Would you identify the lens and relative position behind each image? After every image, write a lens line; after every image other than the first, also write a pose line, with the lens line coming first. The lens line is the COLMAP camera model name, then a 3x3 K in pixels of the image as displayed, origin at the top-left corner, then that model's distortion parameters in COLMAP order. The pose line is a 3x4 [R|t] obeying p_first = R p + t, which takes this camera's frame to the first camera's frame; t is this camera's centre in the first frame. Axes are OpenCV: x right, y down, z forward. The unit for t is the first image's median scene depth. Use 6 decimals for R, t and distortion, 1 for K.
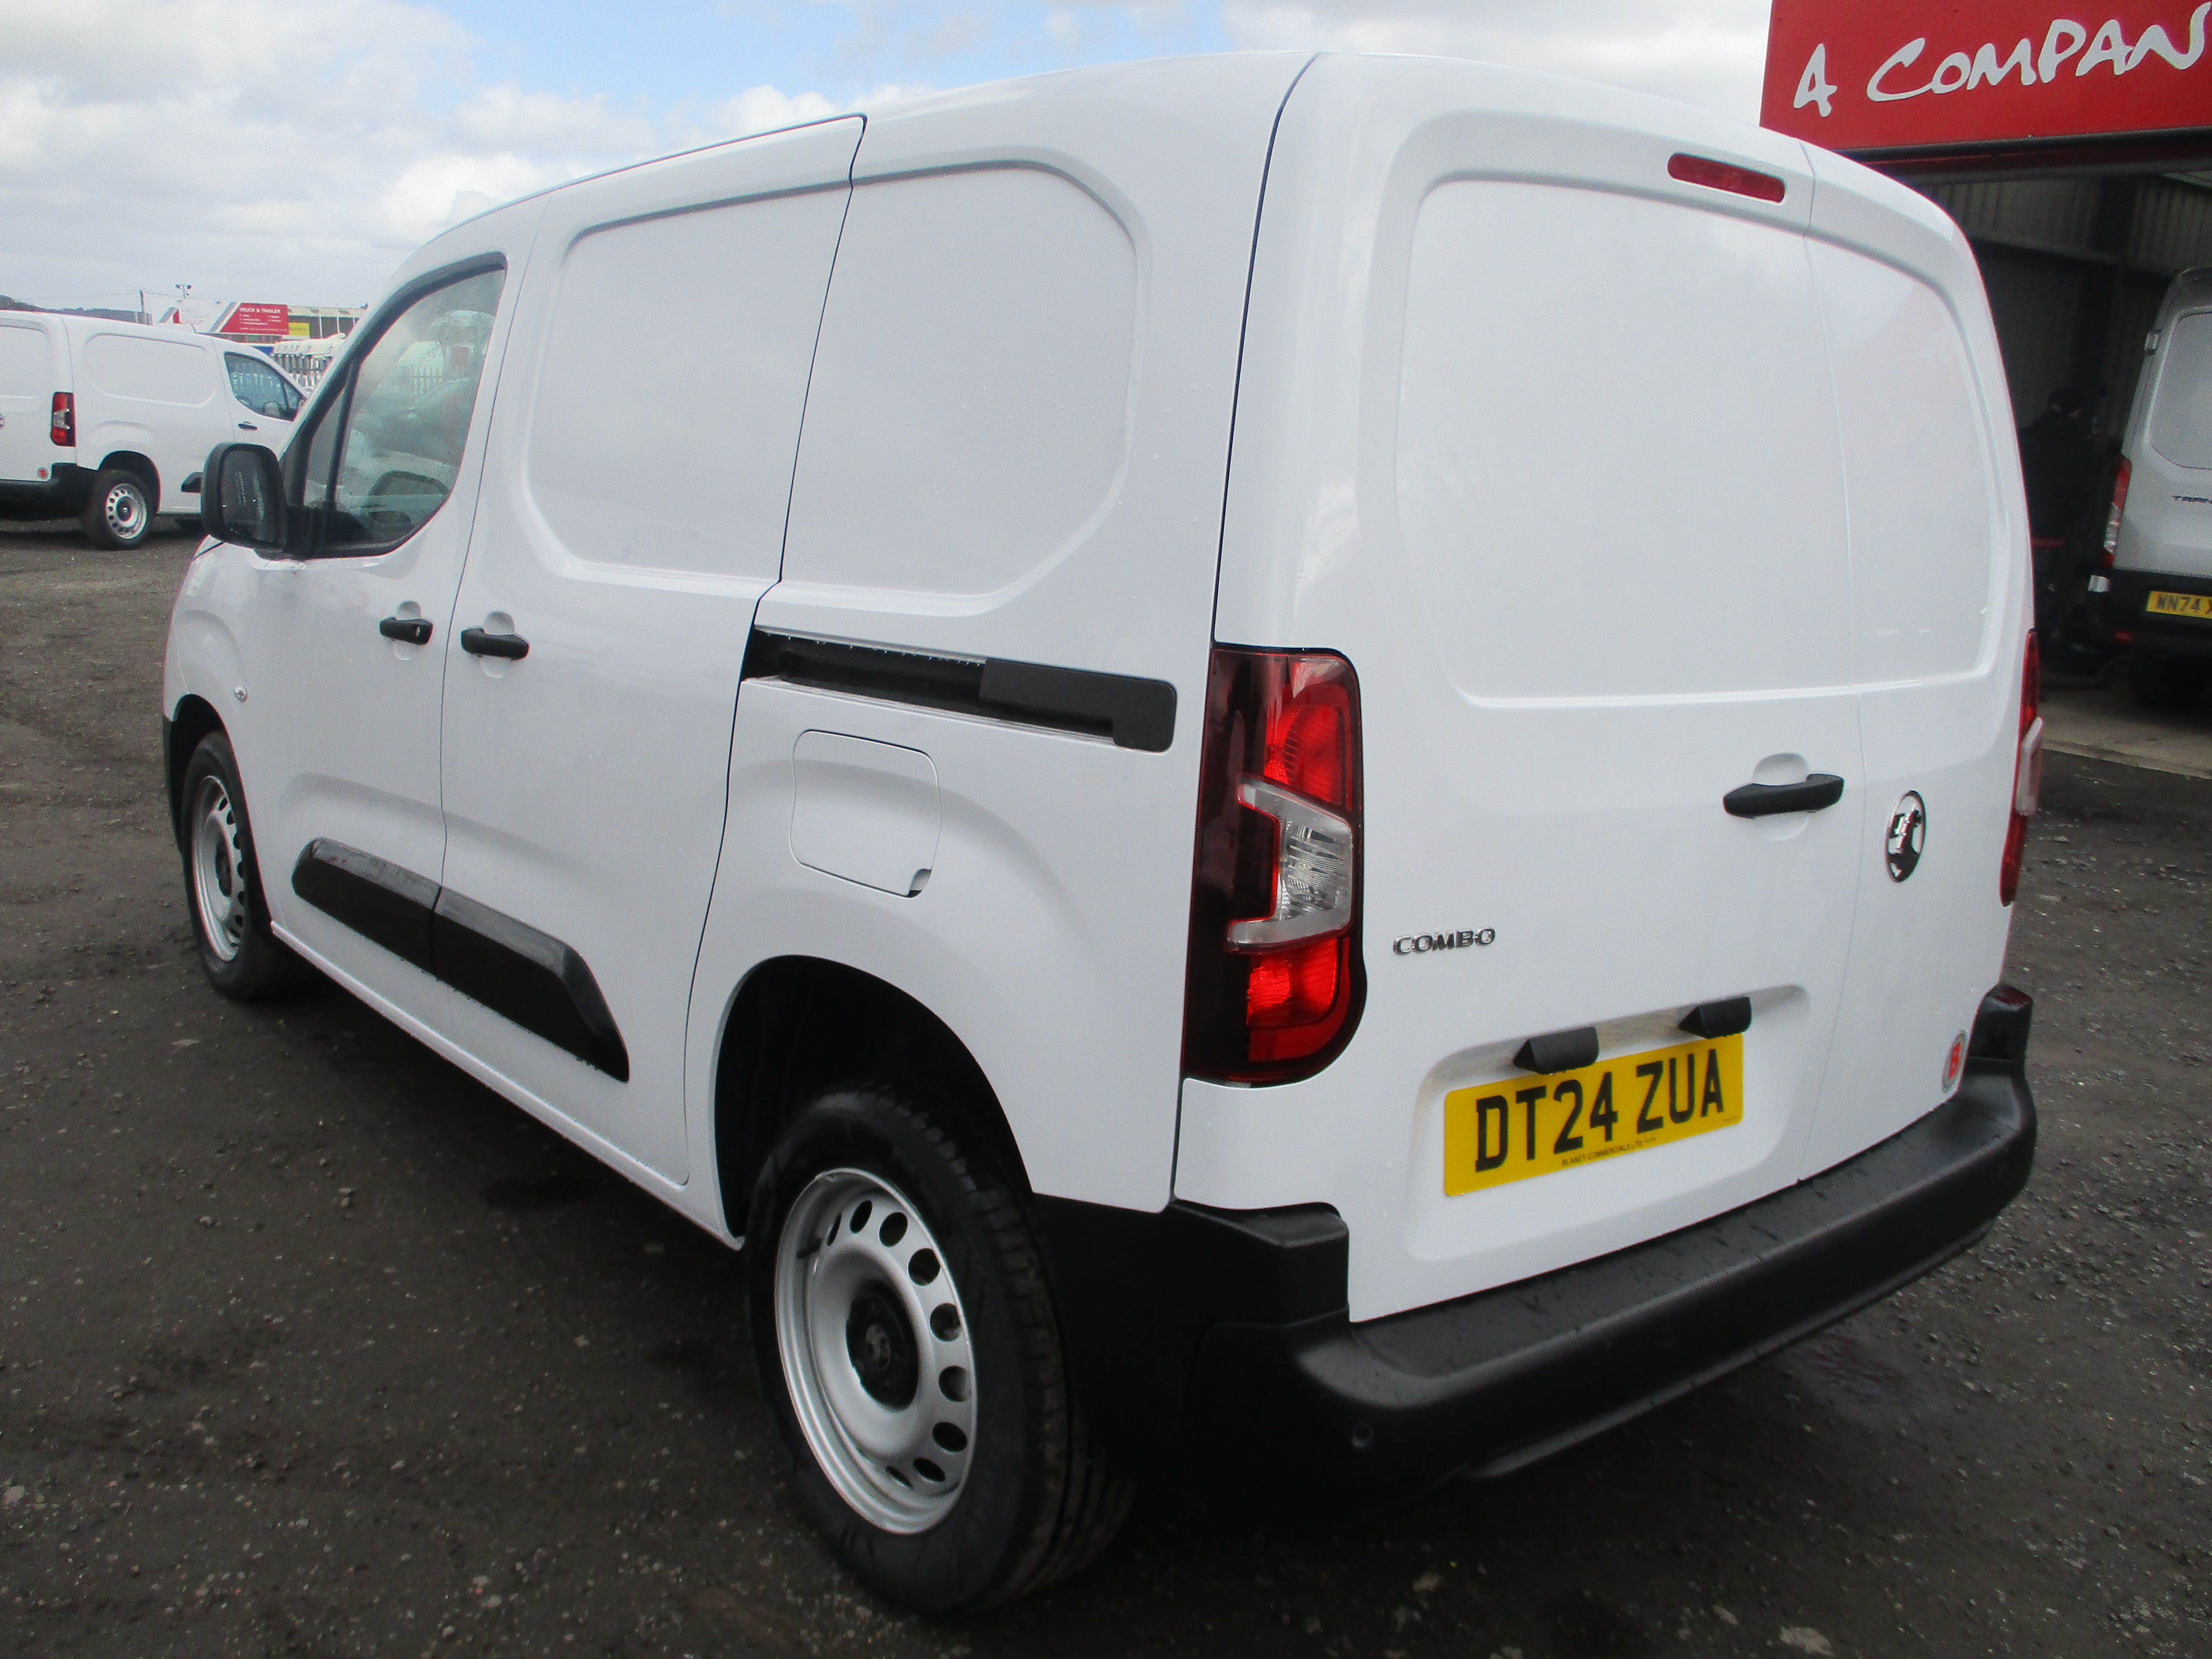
lens RADIAL K [[1841.4, 0, 1101.7], [0, 1841.4, 837.3], [0, 0, 1]] dist [-0.029657, 0.023858]
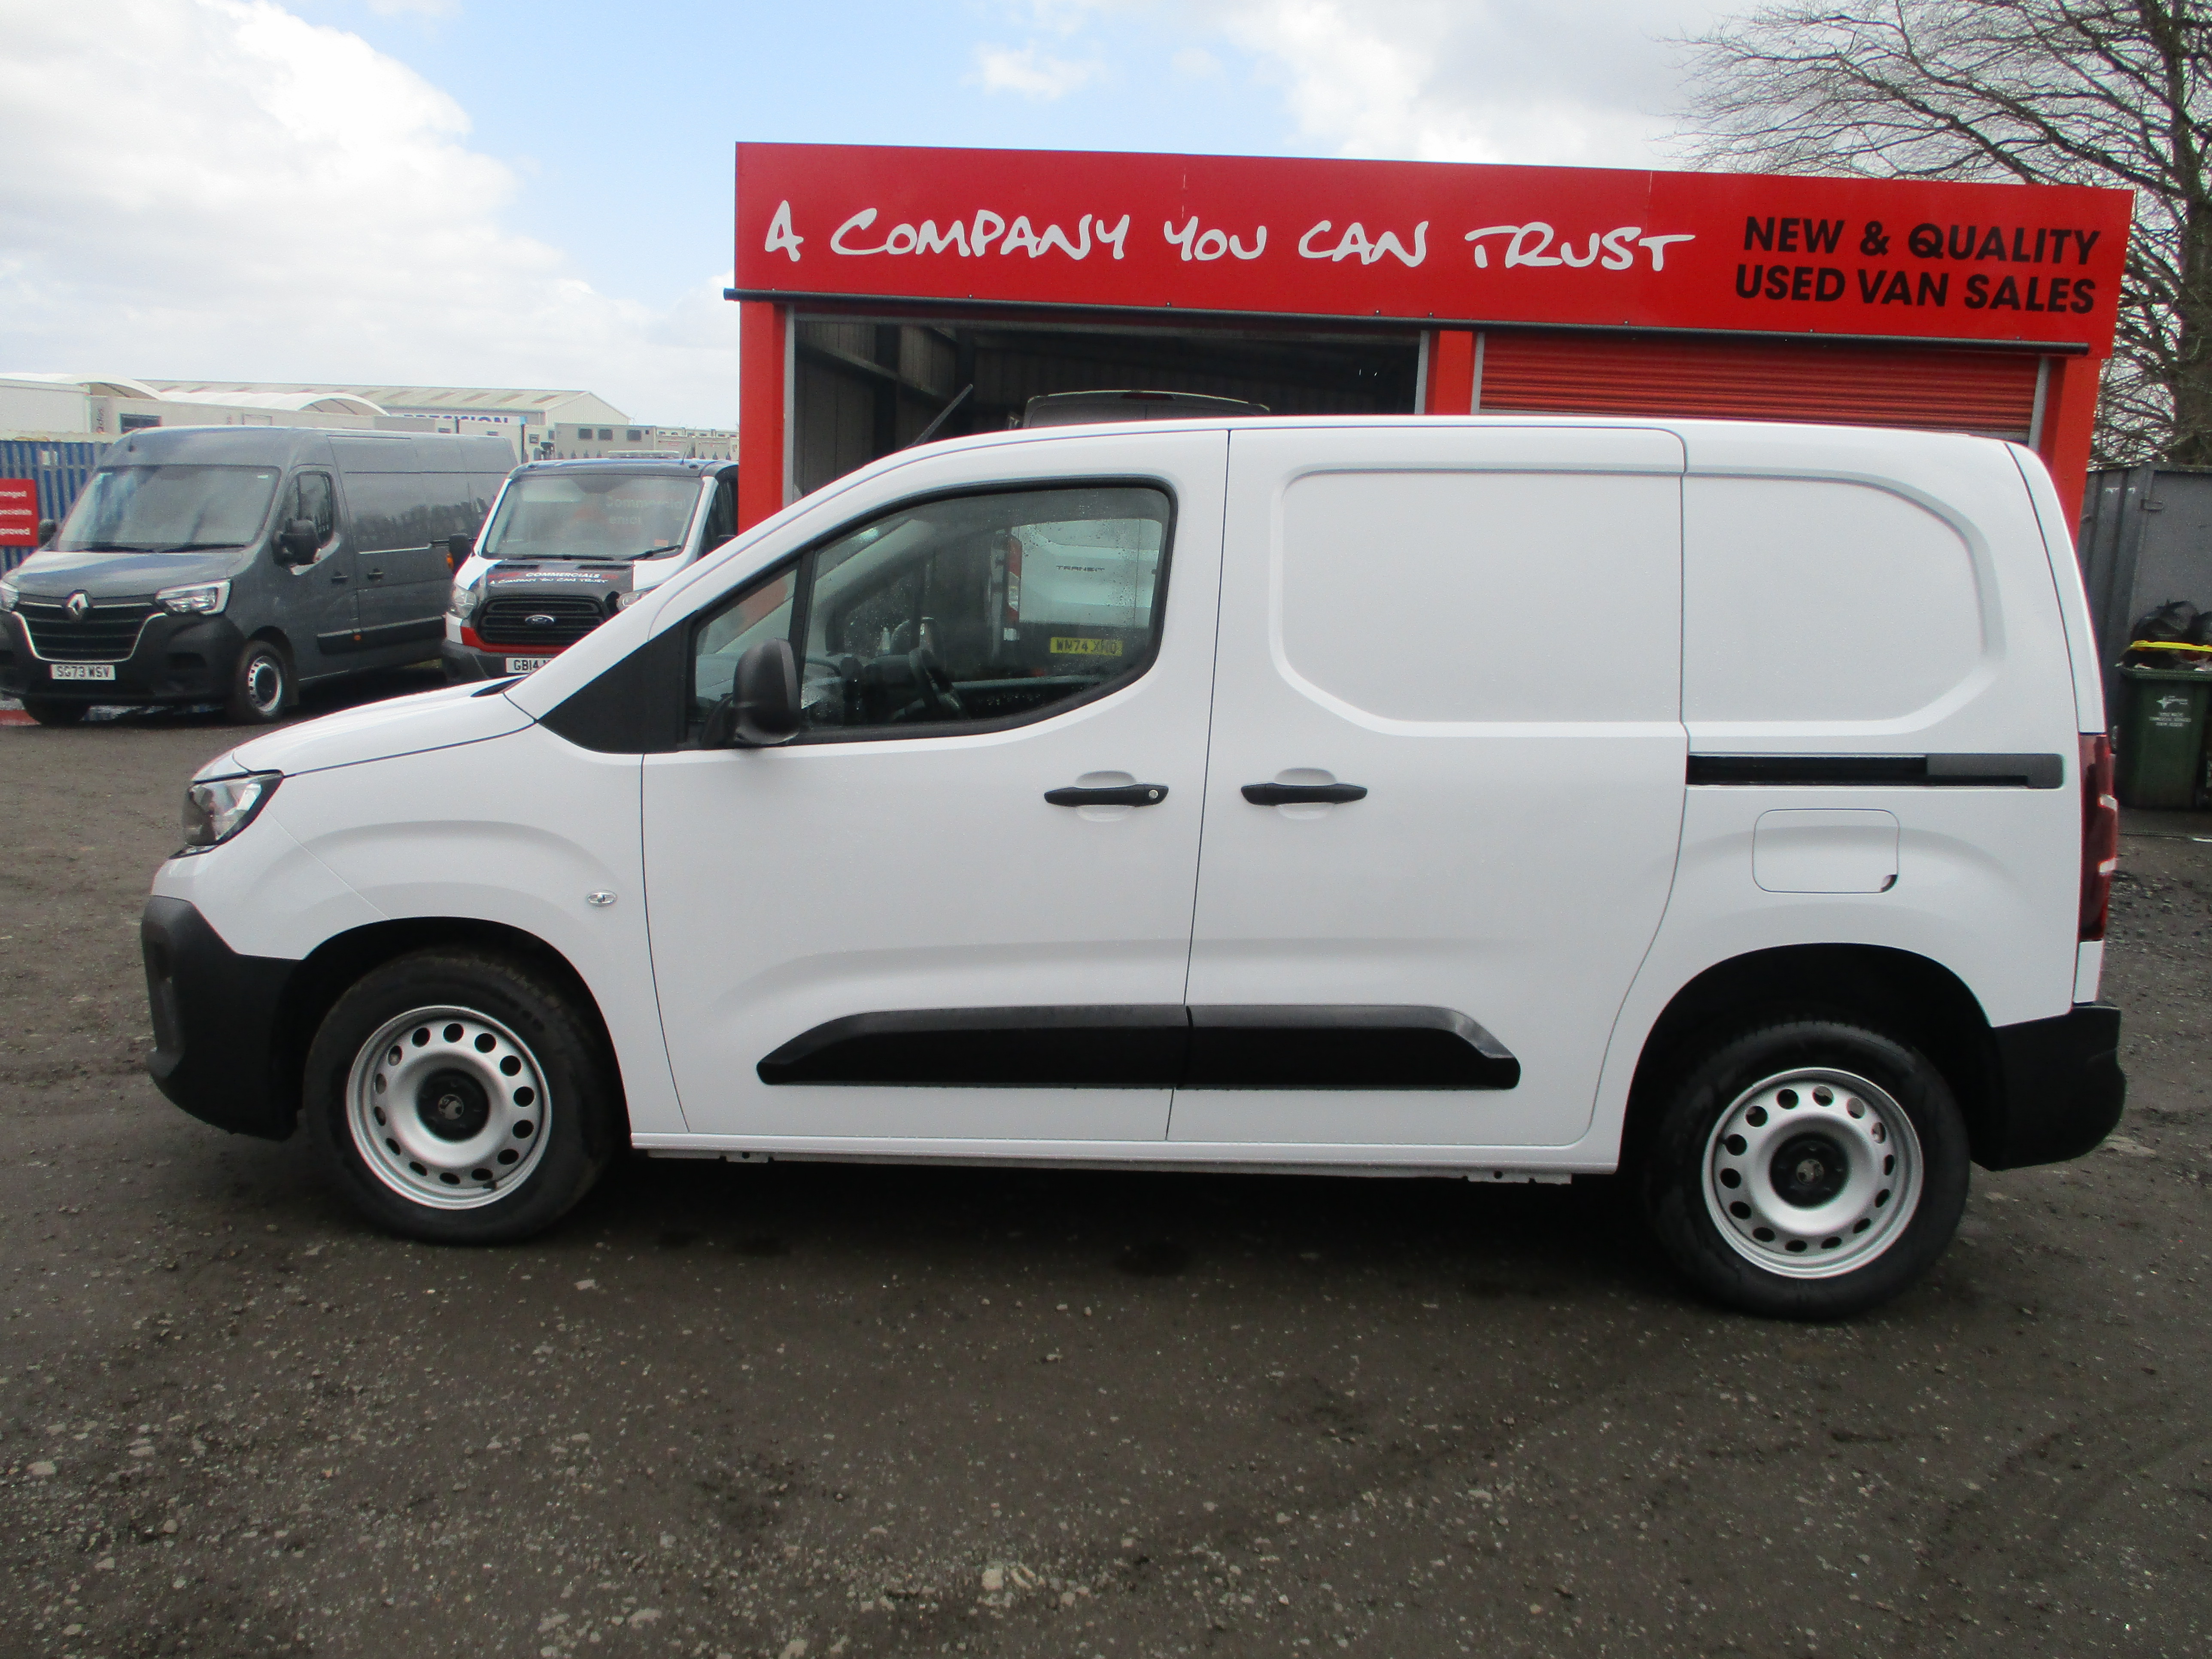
lens RADIAL K [[1841.4, 0, 1084.8], [0, 1841.4, 829.0], [0, 0, 1]] dist [-0.029657, 0.023858]
pose [[0.687675, -0.138162, 0.712751, -0.425336], [0.159757, 0.986460, 0.037083, -0.048633], [-0.708224, 0.088366, 0.700436, 0.068323]]
